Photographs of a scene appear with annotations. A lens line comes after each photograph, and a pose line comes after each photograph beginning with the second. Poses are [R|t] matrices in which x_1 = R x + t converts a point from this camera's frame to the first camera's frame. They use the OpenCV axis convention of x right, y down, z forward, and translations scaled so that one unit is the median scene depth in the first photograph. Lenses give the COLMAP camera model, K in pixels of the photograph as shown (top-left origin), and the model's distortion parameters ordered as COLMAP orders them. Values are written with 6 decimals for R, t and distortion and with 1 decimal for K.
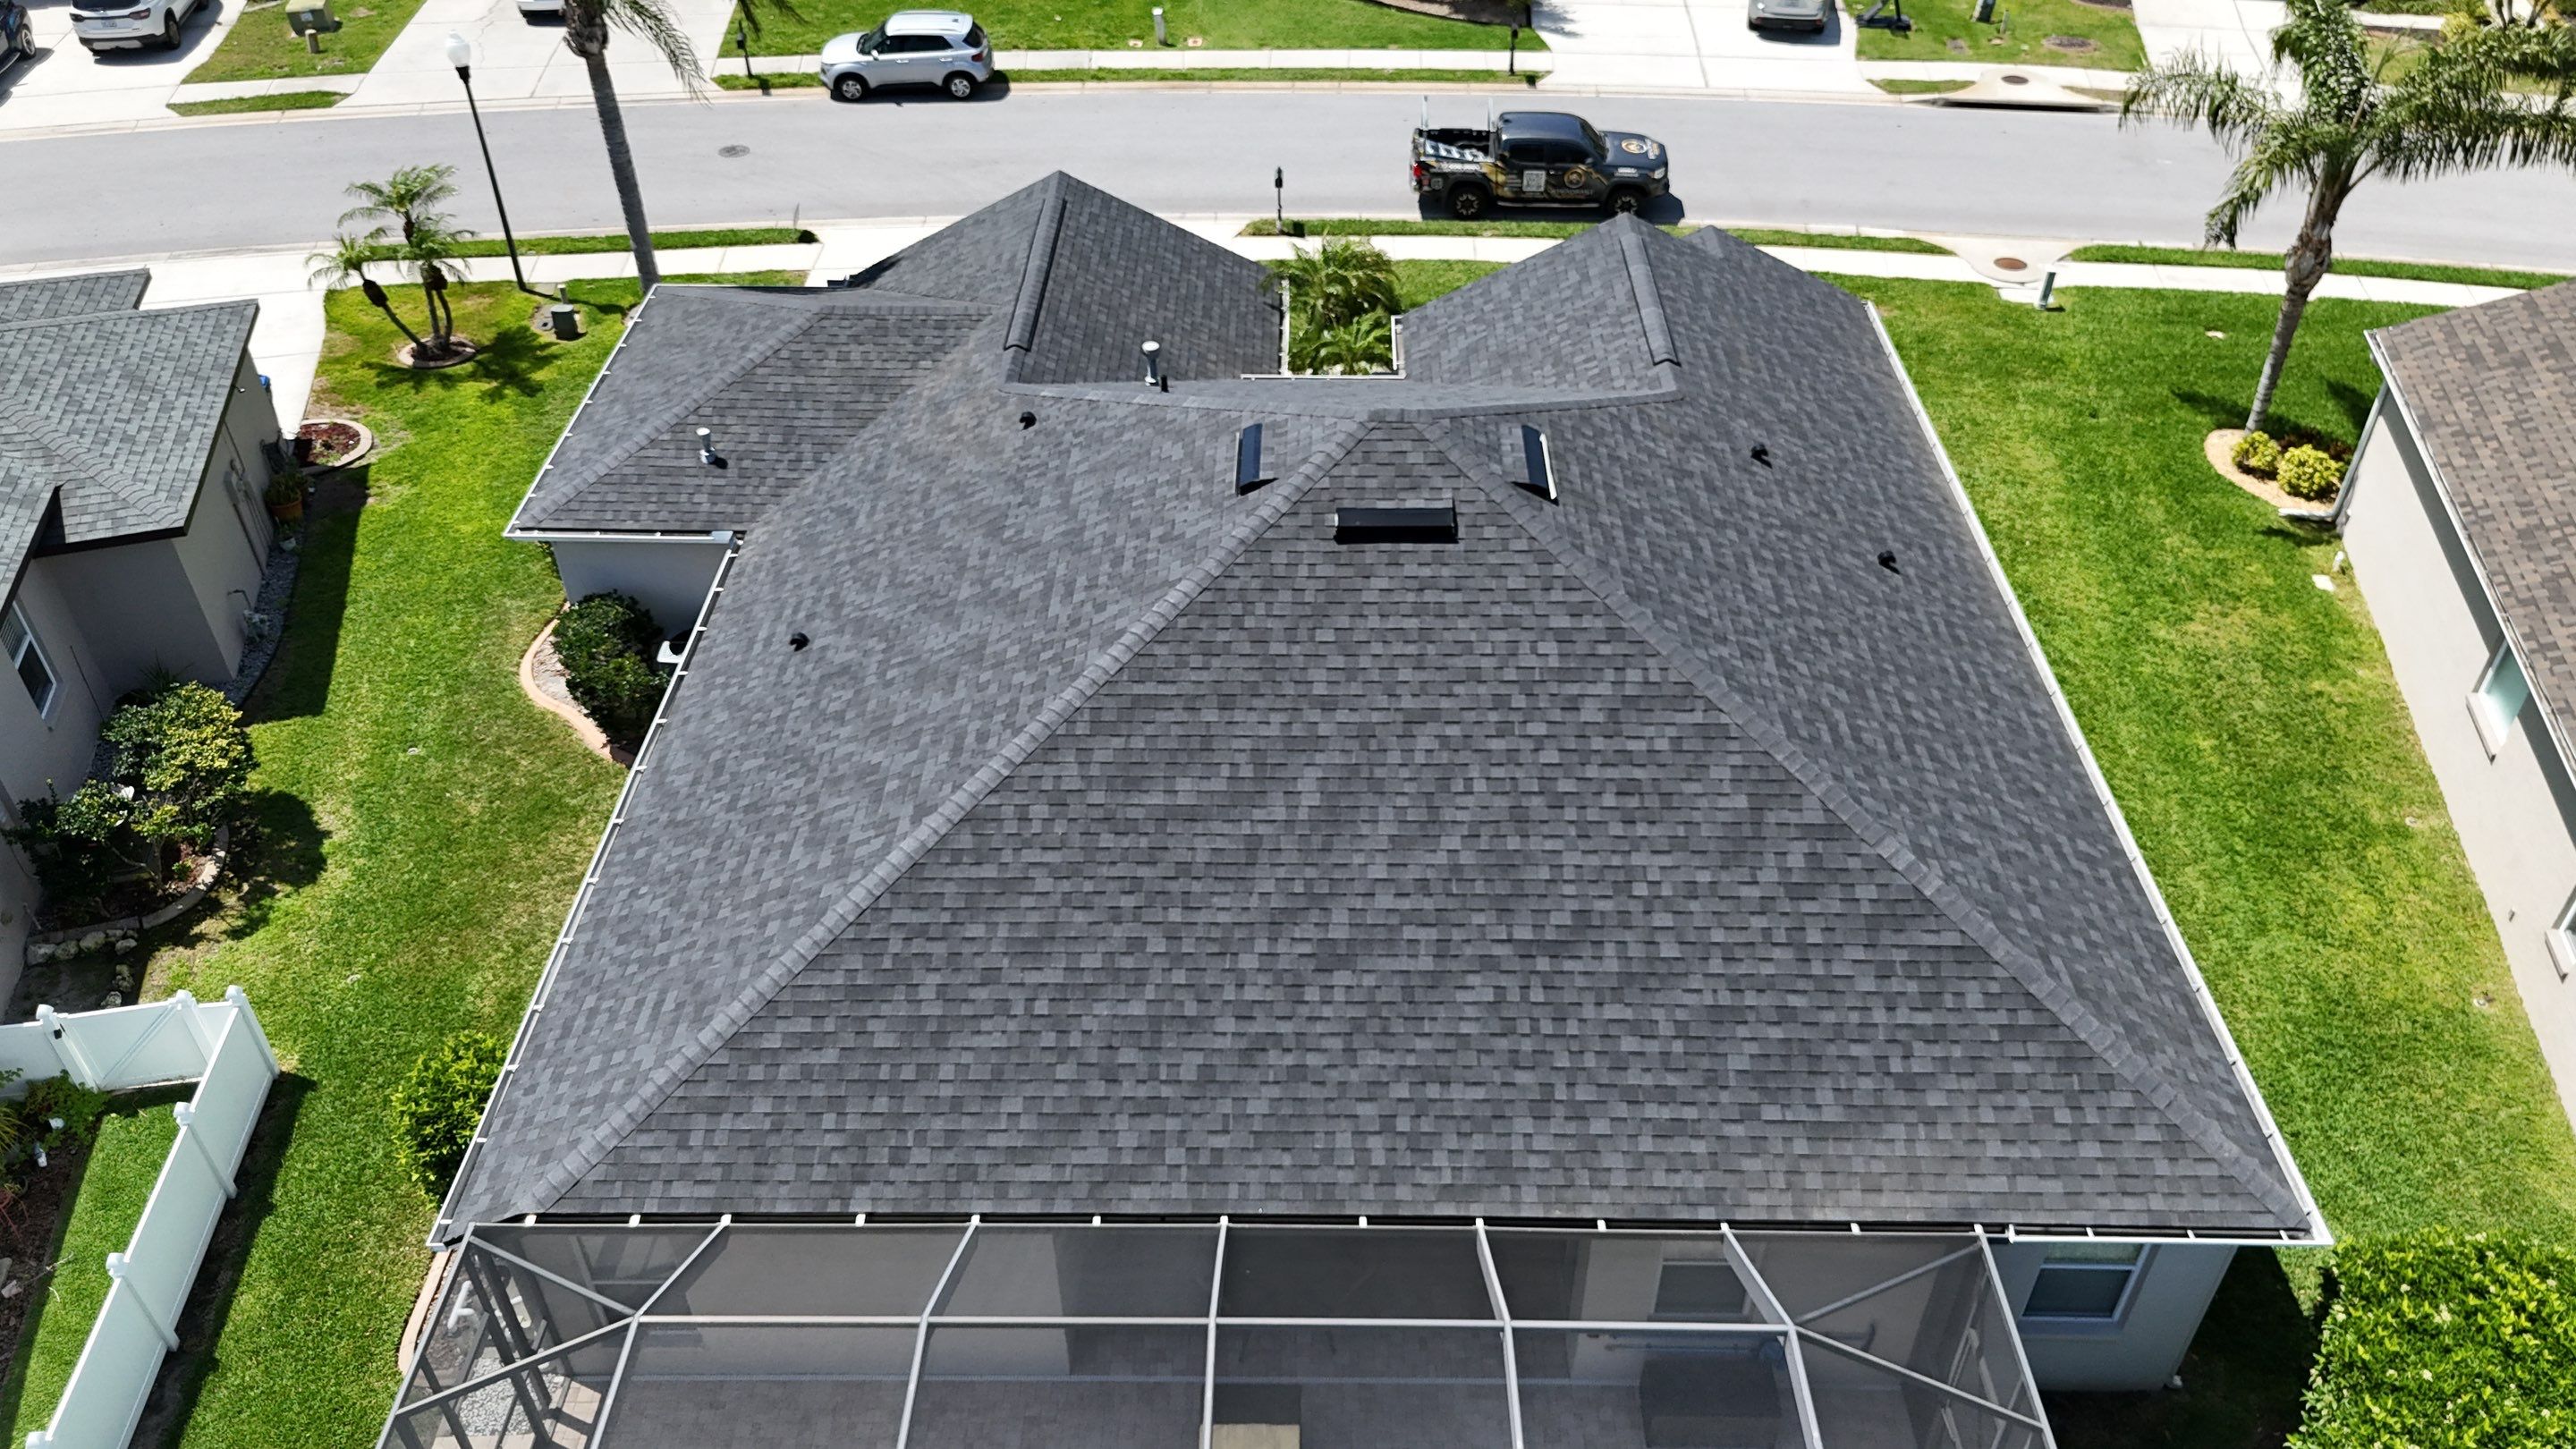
lens RADIAL K [[1904.2, 0, 1288.7], [0, 1904.2, 711.4], [0, 0, 1]] dist [0.067966, -0.064004]
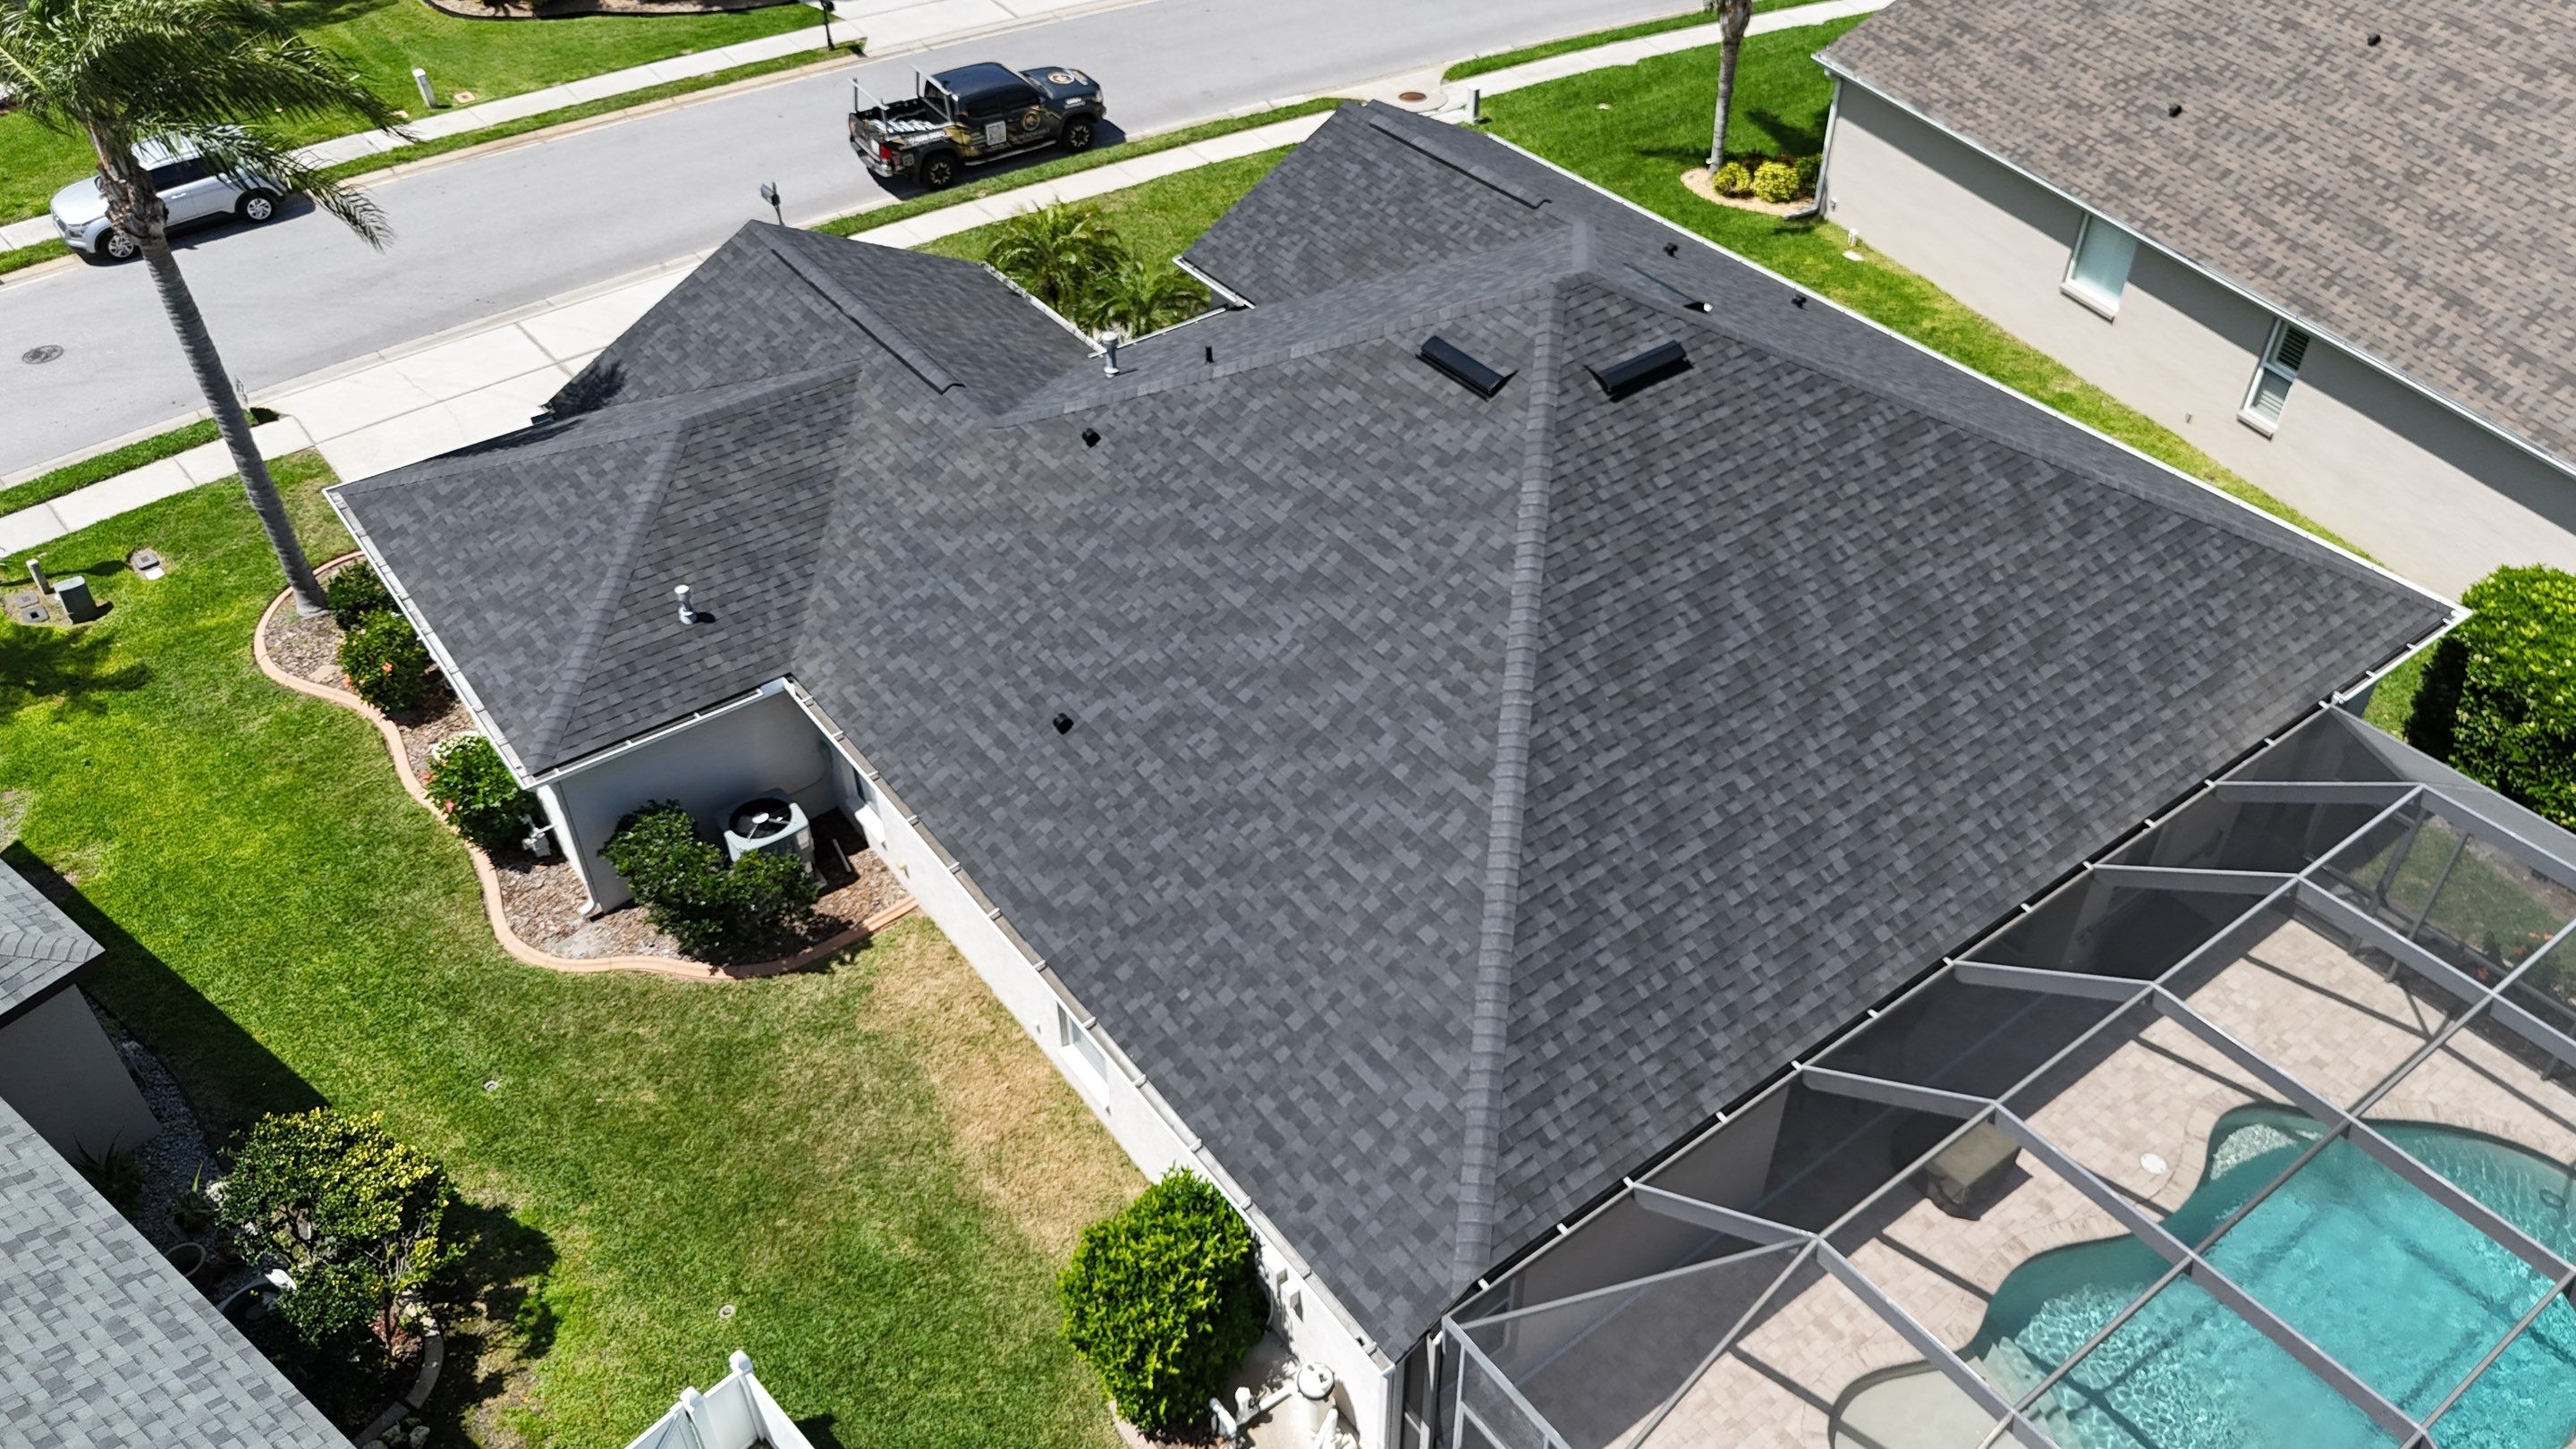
lens RADIAL K [[1904.2, 0, 1282.8], [0, 1904.2, 706.8], [0, 0, 1]] dist [0.067966, -0.064004]
pose [[0.794572, -0.388938, 0.466243, -0.519032], [0.380298, 0.917409, 0.117195, -0.096572], [-0.473317, 0.084191, 0.876860, 0.118384]]
